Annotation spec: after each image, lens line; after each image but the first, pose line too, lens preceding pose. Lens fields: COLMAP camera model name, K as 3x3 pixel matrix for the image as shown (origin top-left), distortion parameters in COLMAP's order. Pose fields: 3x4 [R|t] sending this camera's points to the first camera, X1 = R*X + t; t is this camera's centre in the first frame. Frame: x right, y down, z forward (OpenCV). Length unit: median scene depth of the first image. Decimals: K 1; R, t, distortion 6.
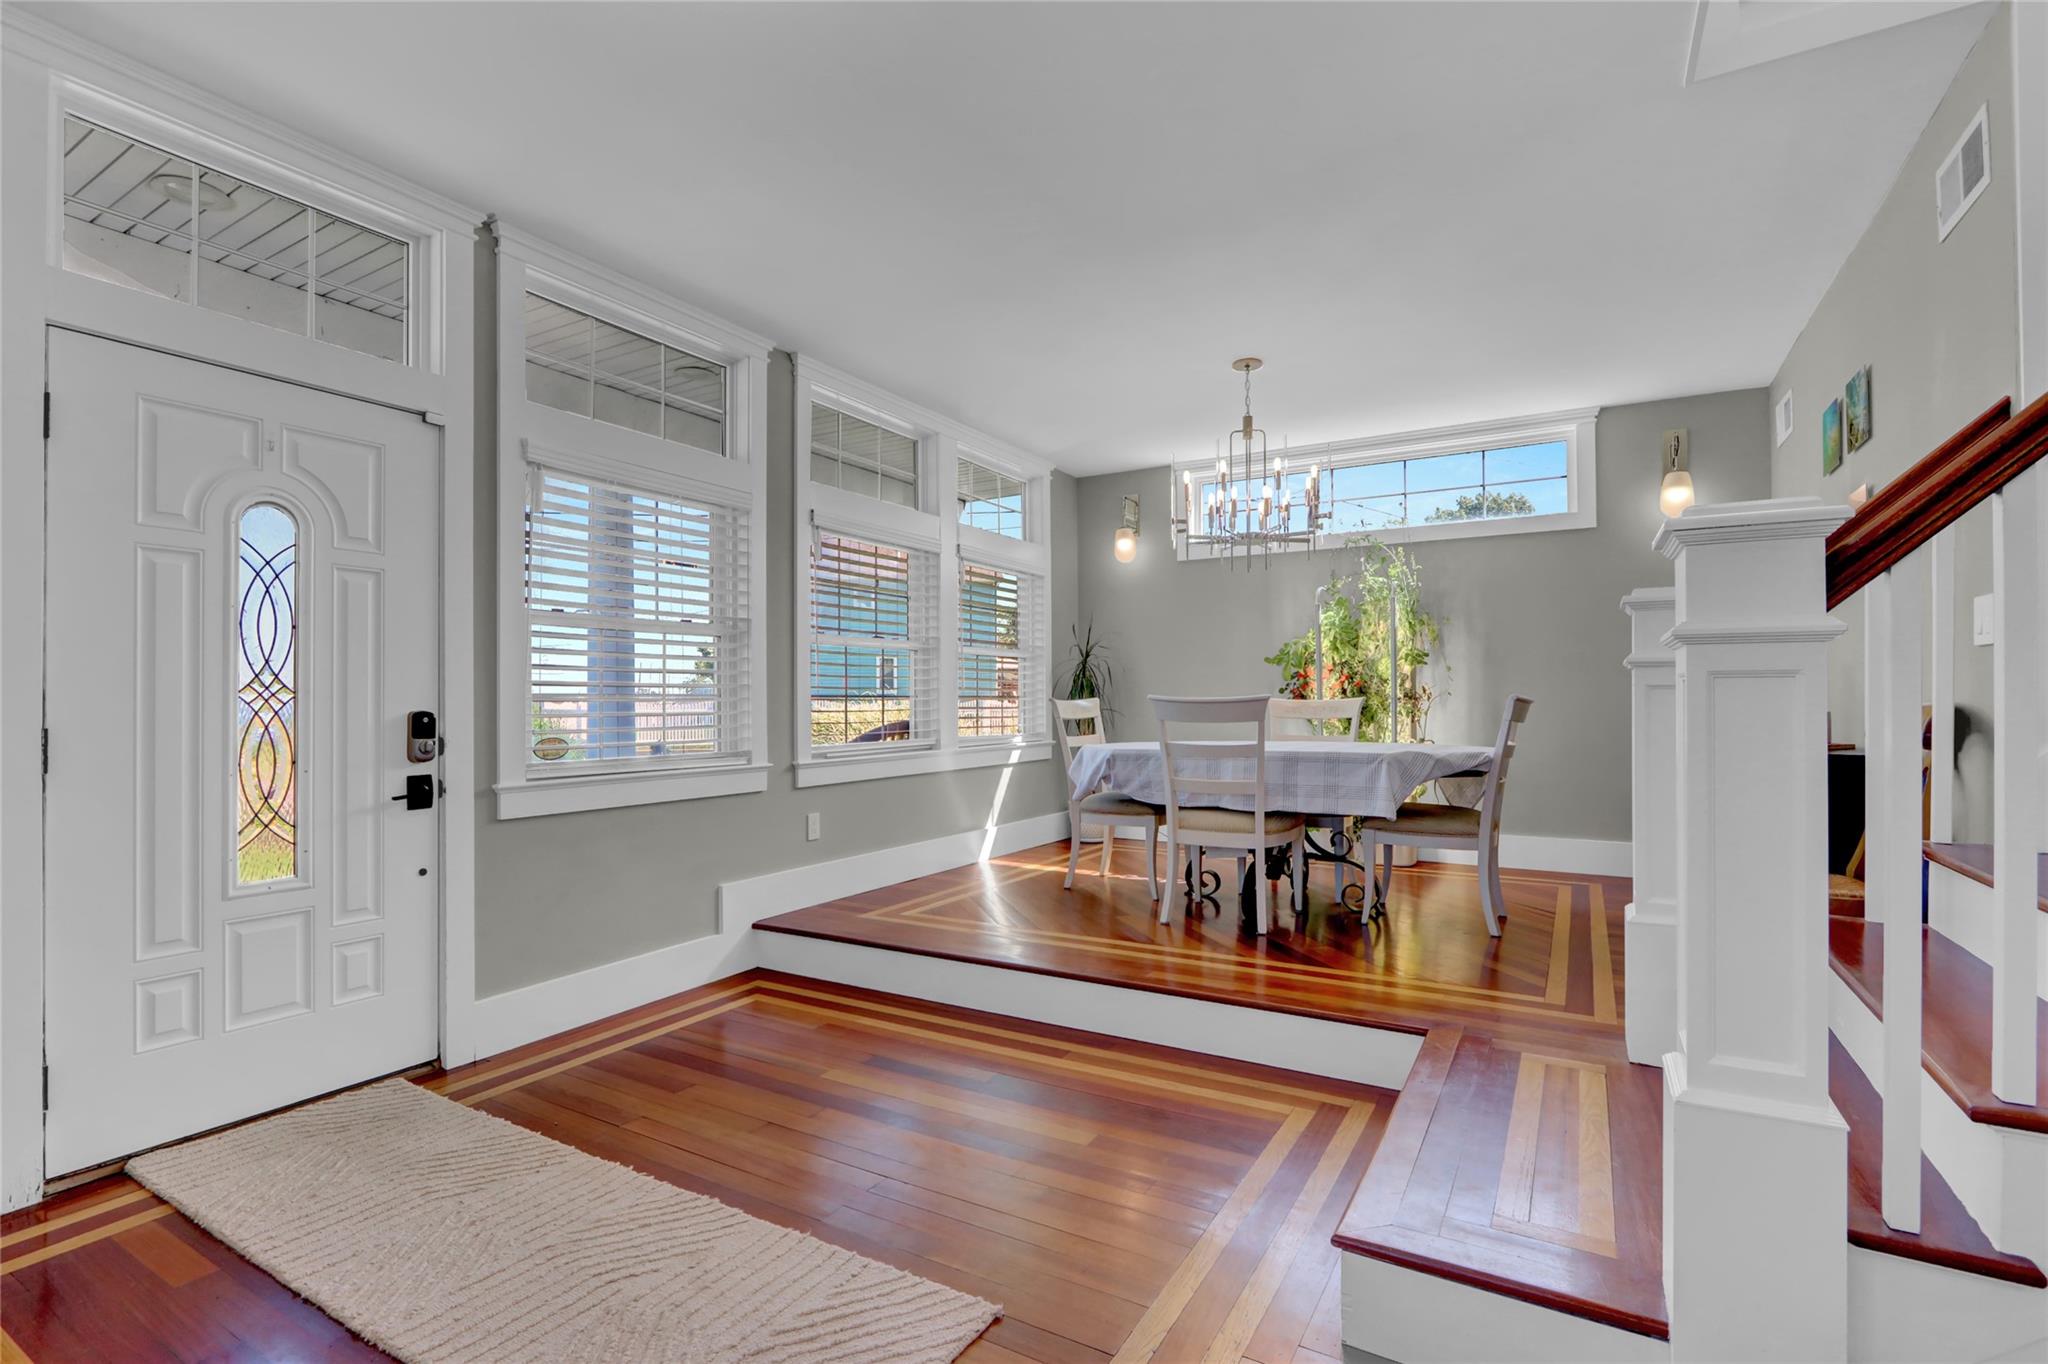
lens RADIAL K [[950.9, 0, 1029.4], [0, 950.9, 698.1], [0, 0, 1]] dist [-0.011778, 0.002349]
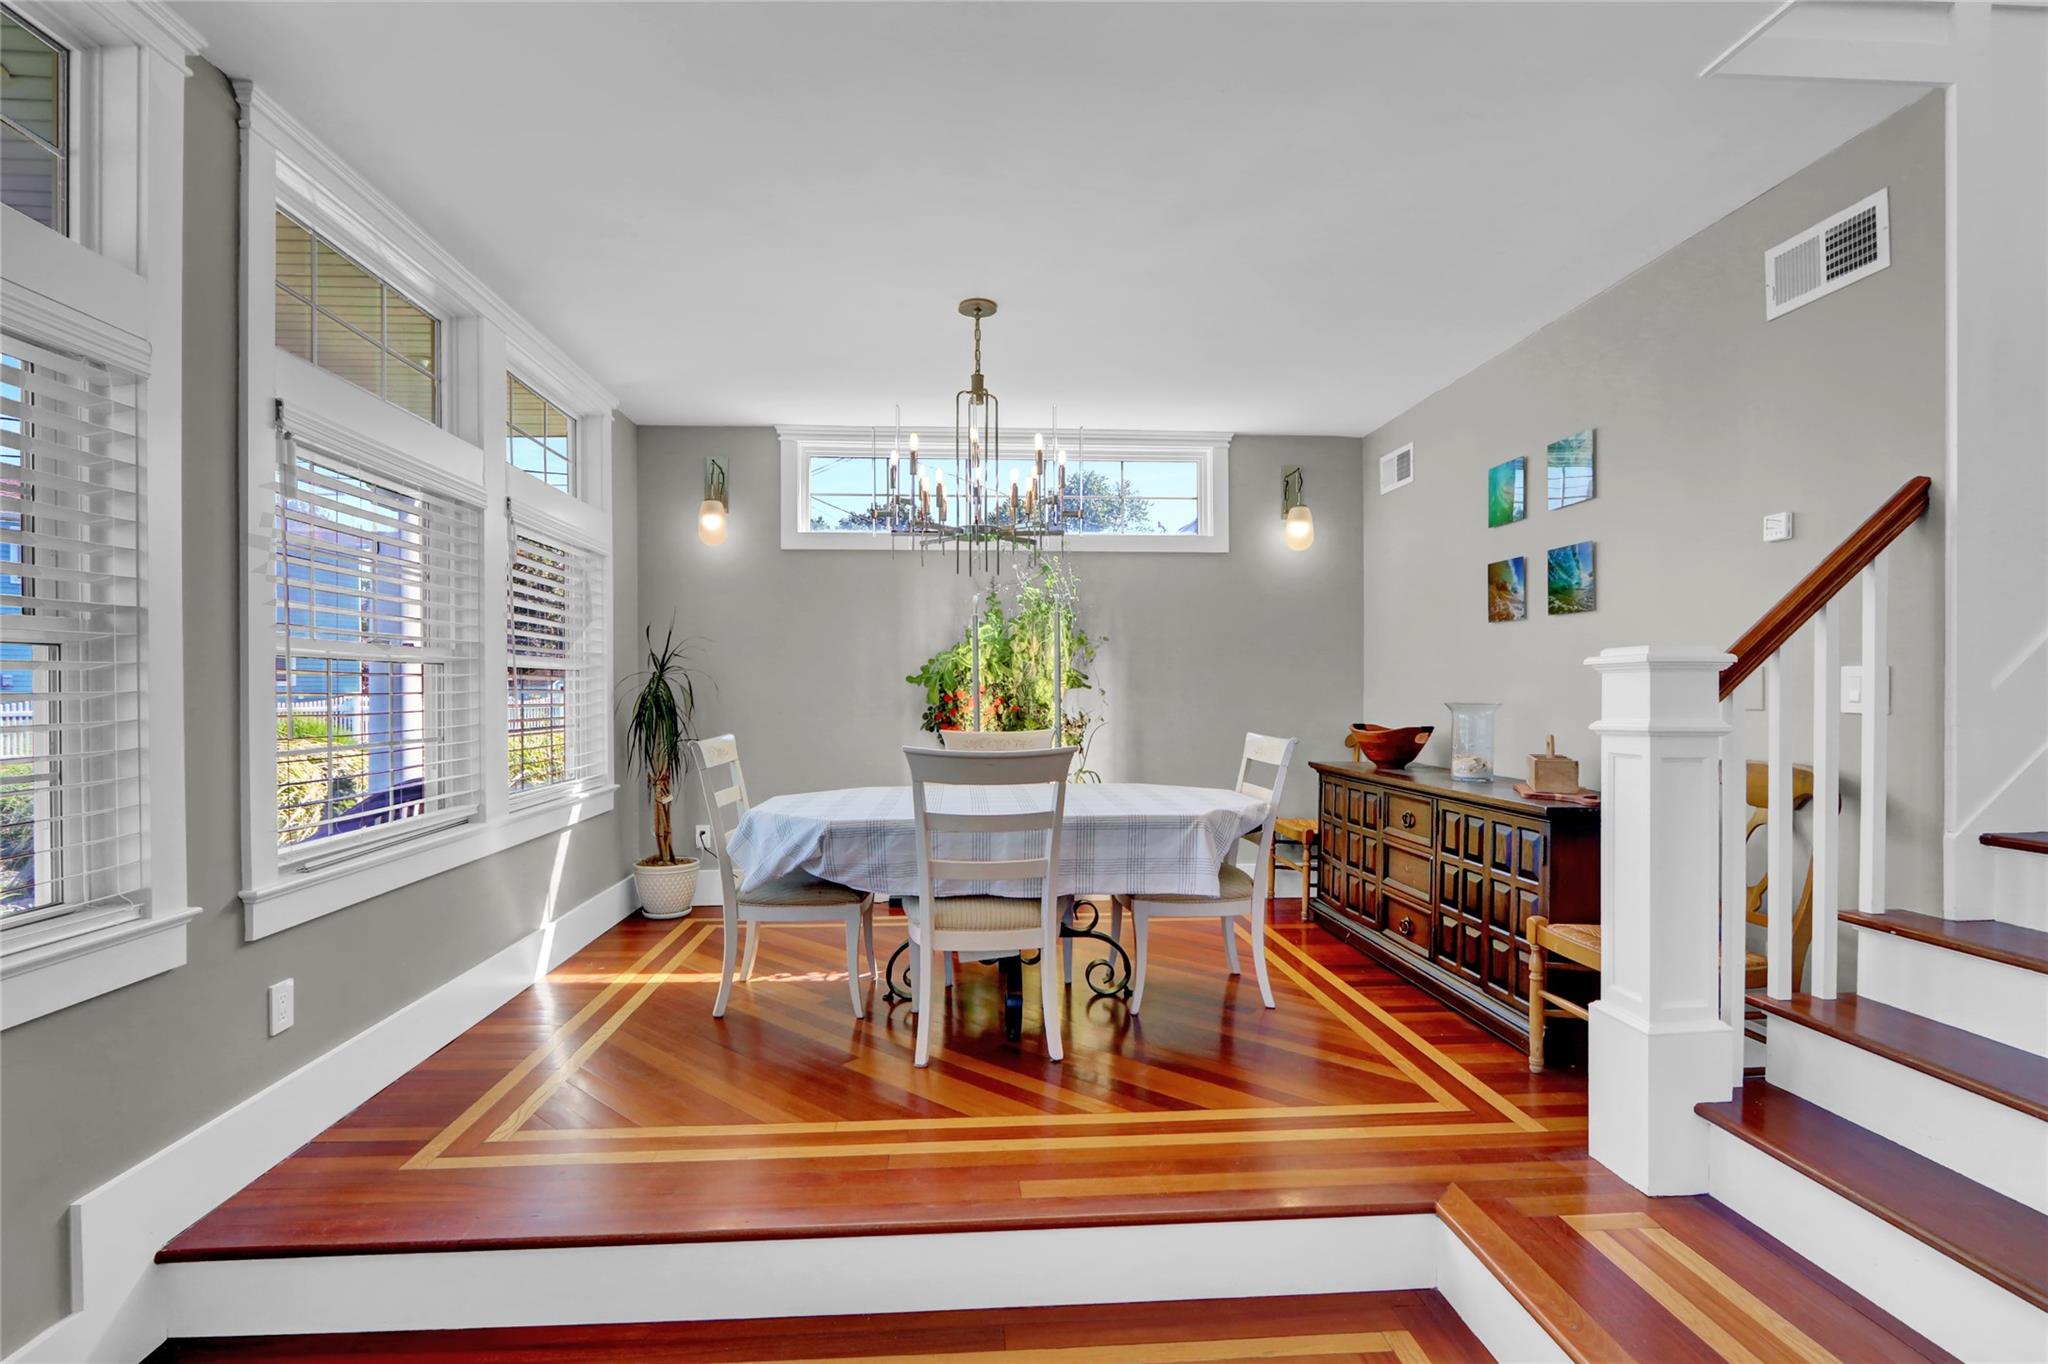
lens RADIAL K [[950.9, 0, 1015.4], [0, 950.9, 697.2], [0, 0, 1]] dist [-0.011778, 0.002349]
pose [[0.830795, -0.001364, 0.556577, -0.158181], [-0.003793, 0.999960, 0.008111, -0.036482], [-0.556566, -0.008850, 0.830756, 0.301467]]
